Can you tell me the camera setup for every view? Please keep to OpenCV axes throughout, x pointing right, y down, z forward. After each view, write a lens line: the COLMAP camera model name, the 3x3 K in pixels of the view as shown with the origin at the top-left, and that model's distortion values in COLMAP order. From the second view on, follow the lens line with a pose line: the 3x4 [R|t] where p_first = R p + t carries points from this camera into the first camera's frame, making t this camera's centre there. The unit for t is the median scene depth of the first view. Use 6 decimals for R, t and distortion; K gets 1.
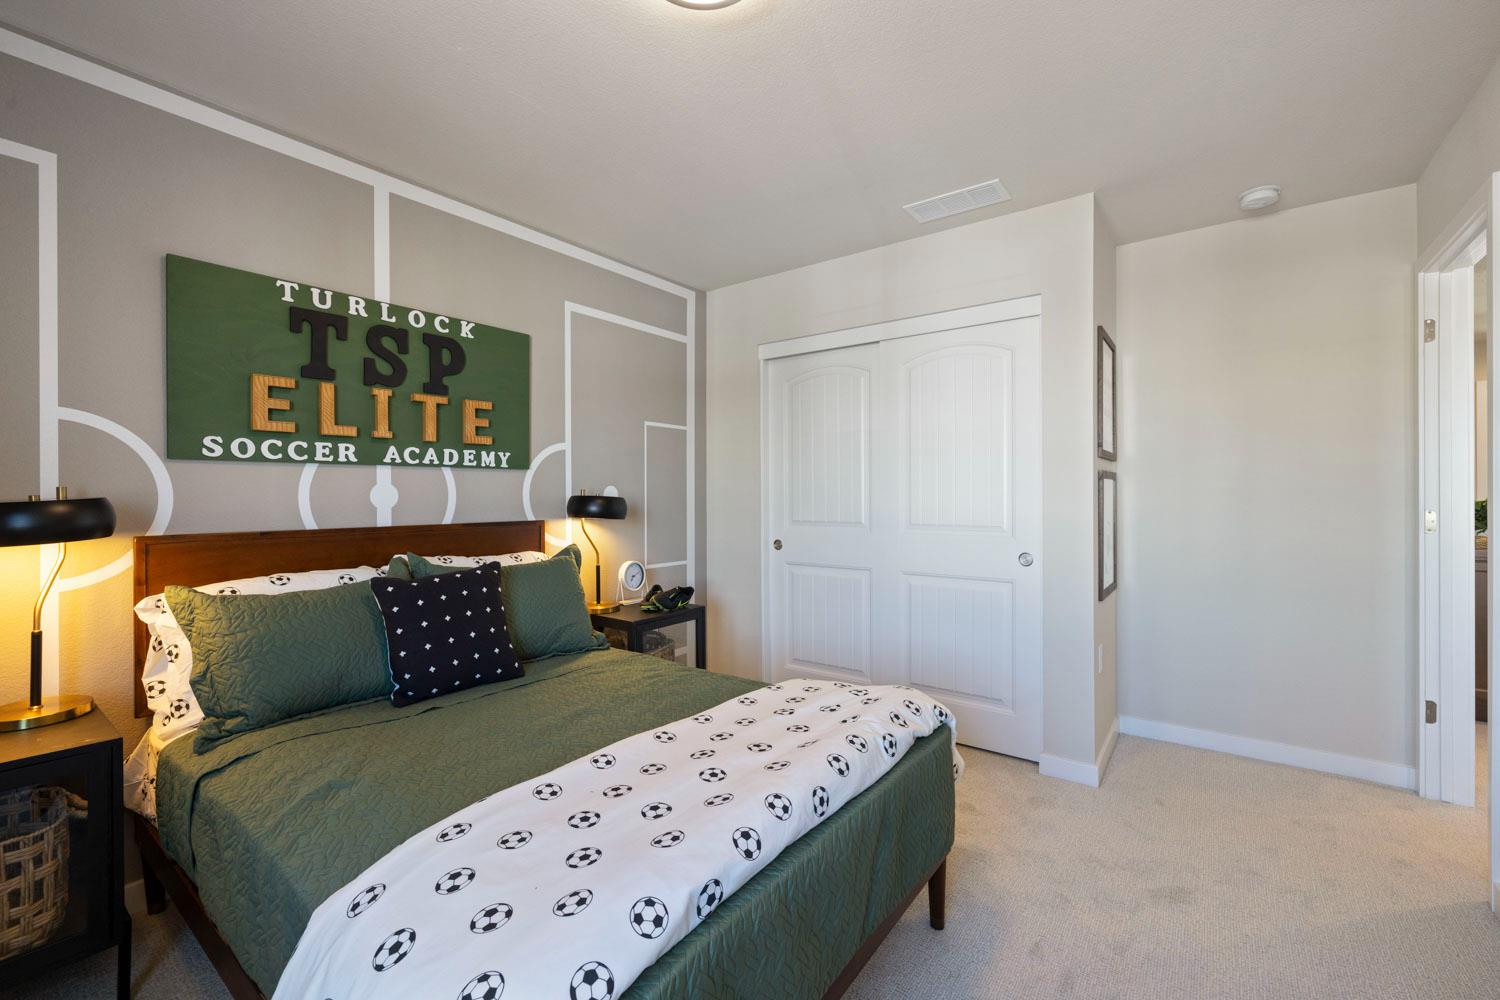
lens RADIAL K [[626.8, 0, 745.2], [0, 626.8, 490.1], [0, 0, 1]] dist [0.003675, -0.002494]
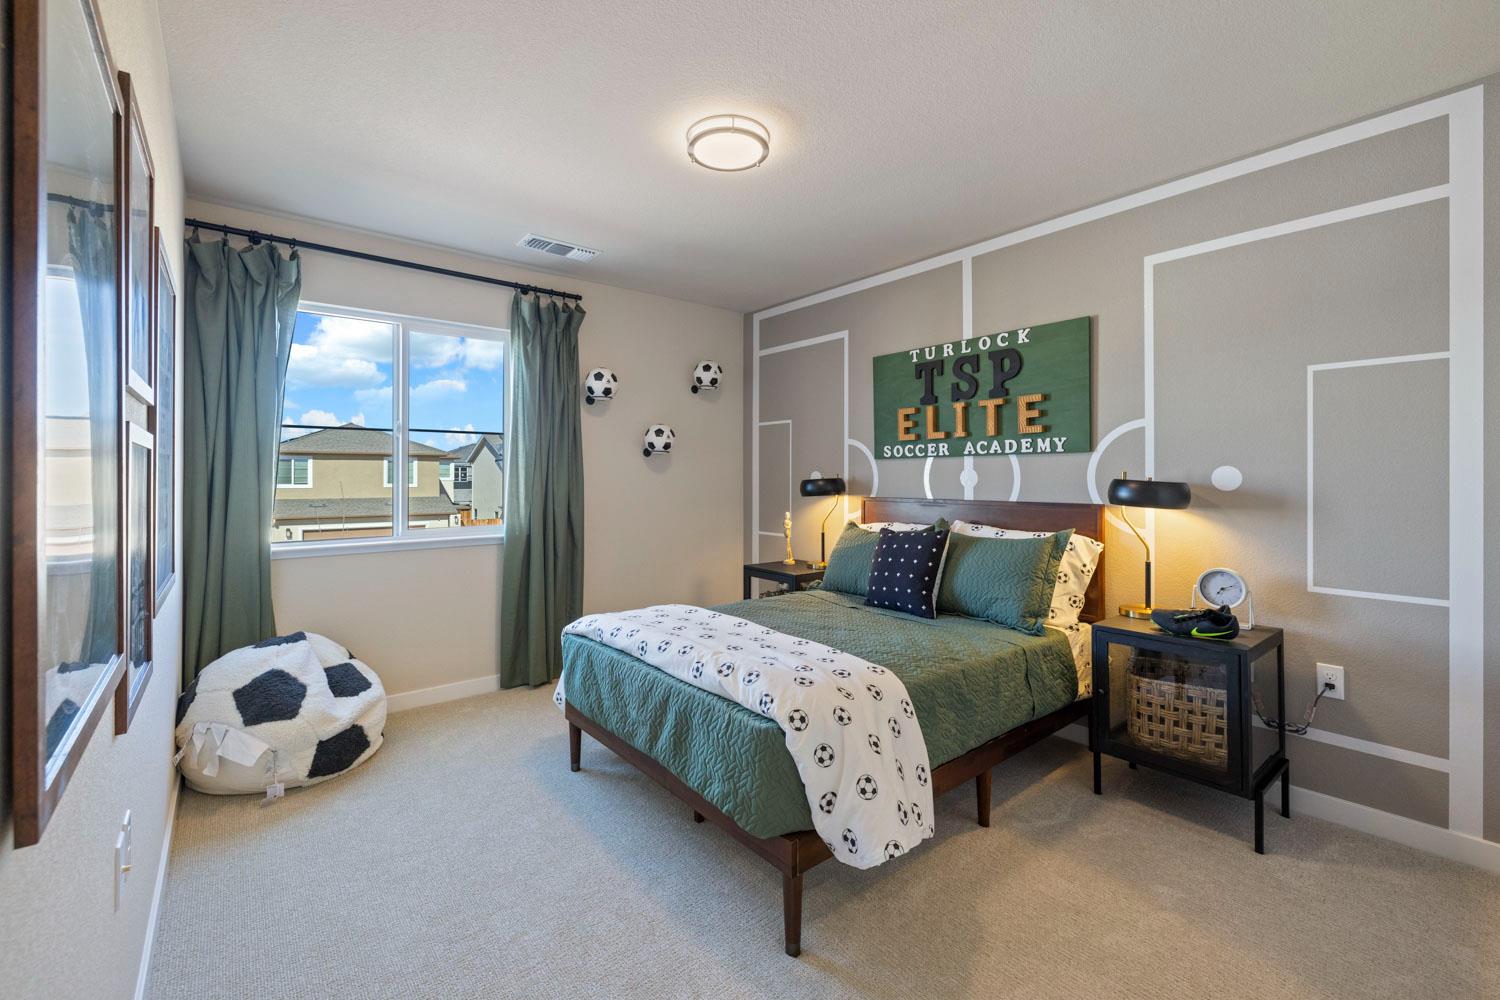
lens RADIAL K [[626.8, 0, 745.2], [0, 626.8, 490.1], [0, 0, 1]] dist [0.003675, -0.002494]
pose [[-0.233800, 0.021467, -0.972048, 0.874514], [0.005768, 0.999769, 0.020692, 0.004261], [0.972268, -0.000769, -0.233870, 0.820676]]
